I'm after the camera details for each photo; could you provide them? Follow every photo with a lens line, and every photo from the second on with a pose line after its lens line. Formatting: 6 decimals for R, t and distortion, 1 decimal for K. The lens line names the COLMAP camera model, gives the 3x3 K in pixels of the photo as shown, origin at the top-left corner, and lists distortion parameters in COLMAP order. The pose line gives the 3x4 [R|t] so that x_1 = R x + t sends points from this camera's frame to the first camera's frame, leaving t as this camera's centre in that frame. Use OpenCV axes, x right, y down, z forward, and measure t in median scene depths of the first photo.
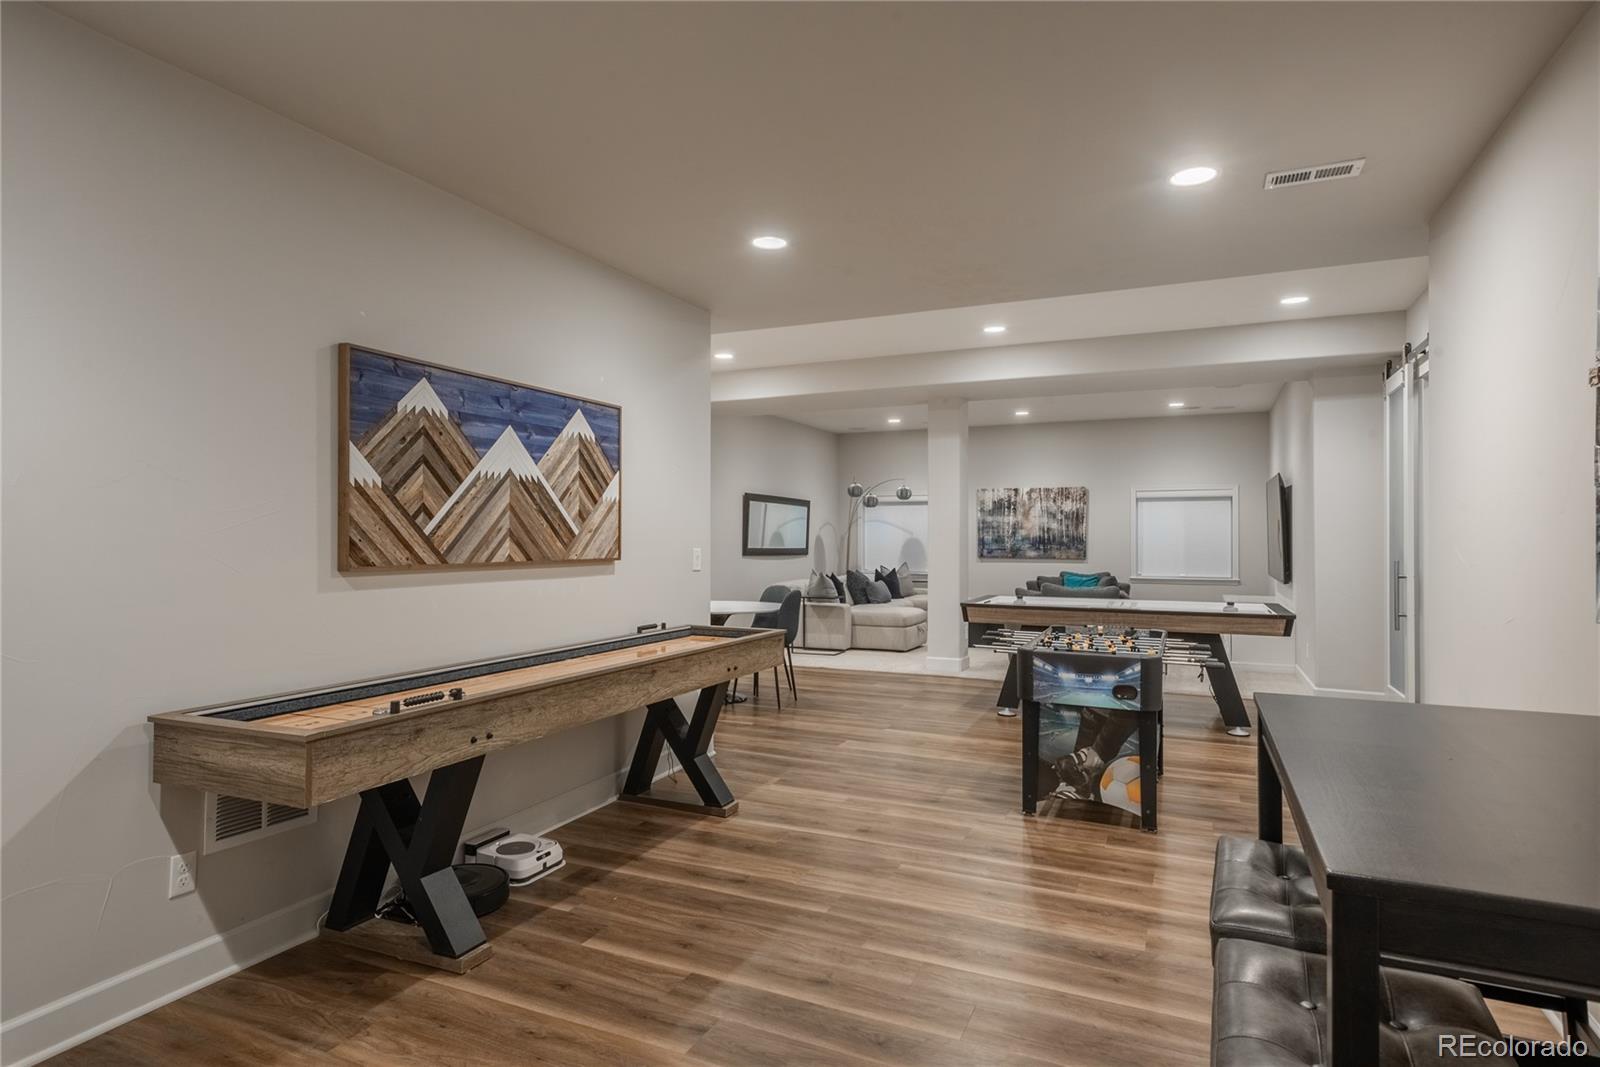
lens RADIAL K [[872.5, 0, 797.9], [0, 872.5, 533.2], [0, 0, 1]] dist [0.000125, 0.000000]
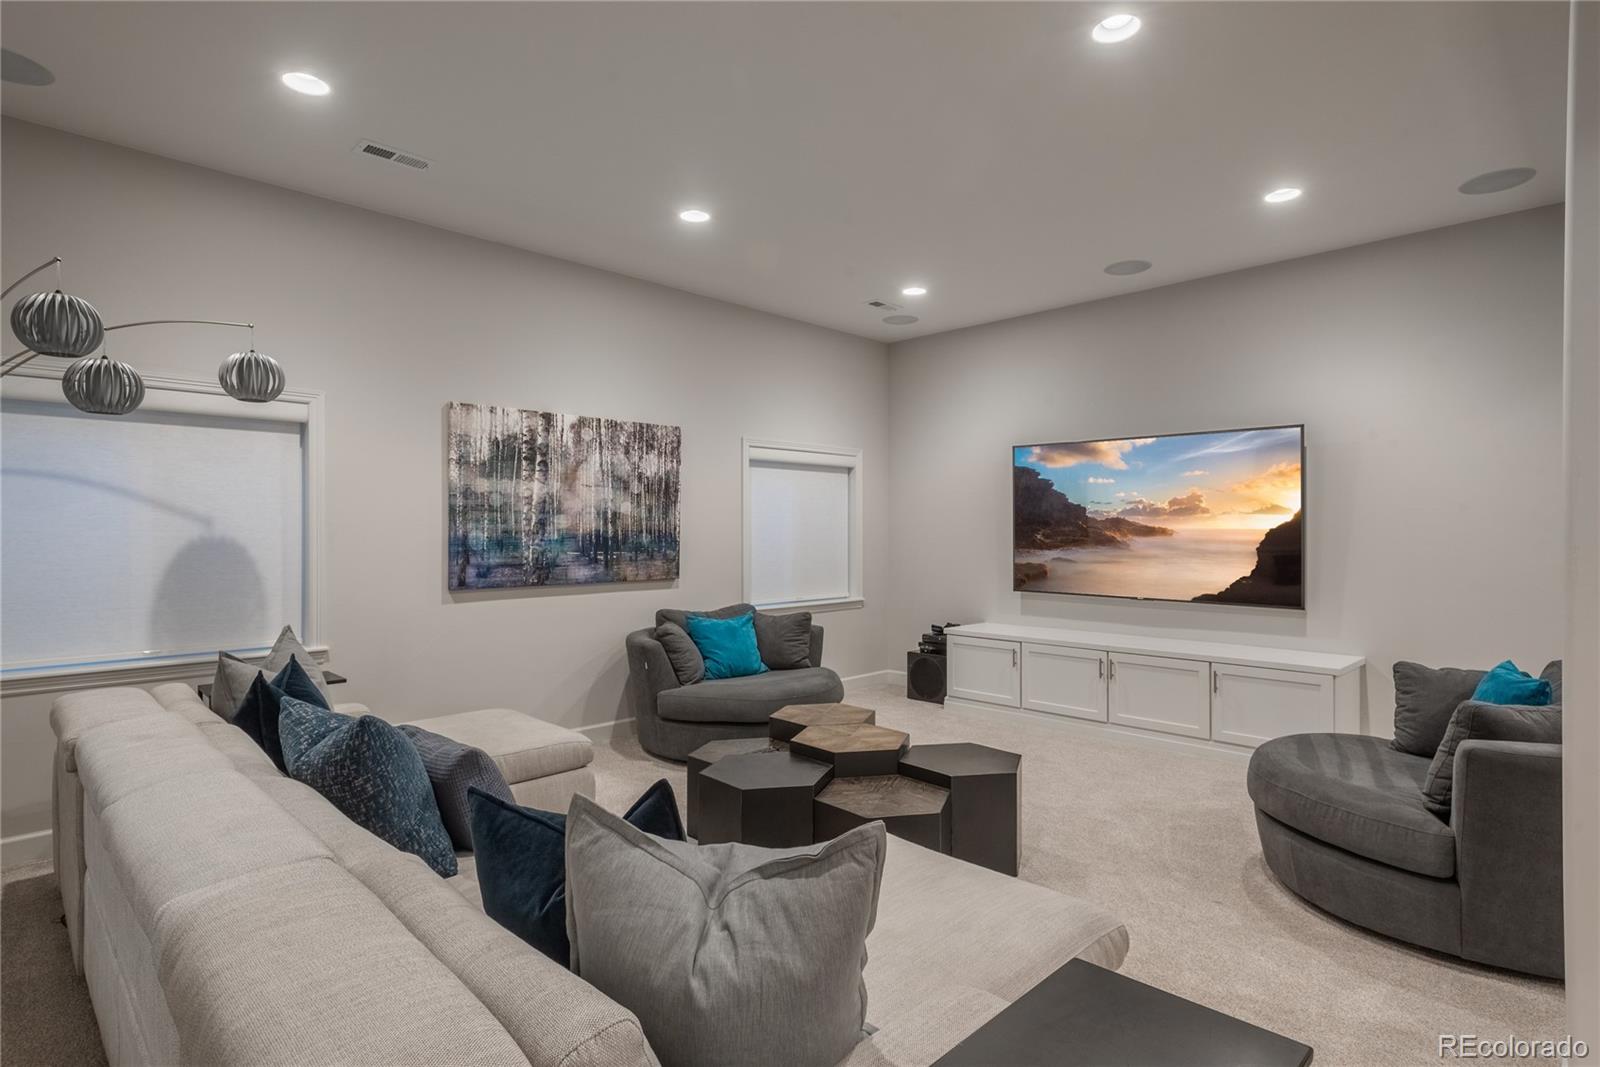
lens RADIAL K [[808.8, 0, 801.9], [0, 808.8, 533.6], [0, 0, 1]] dist [0.002110, 0.000170]
pose [[0.355678, -0.005664, 0.934591, -0.058174], [-0.003704, 0.999965, 0.007470, 0.001274], [-0.934601, -0.006118, 0.355645, 0.758606]]
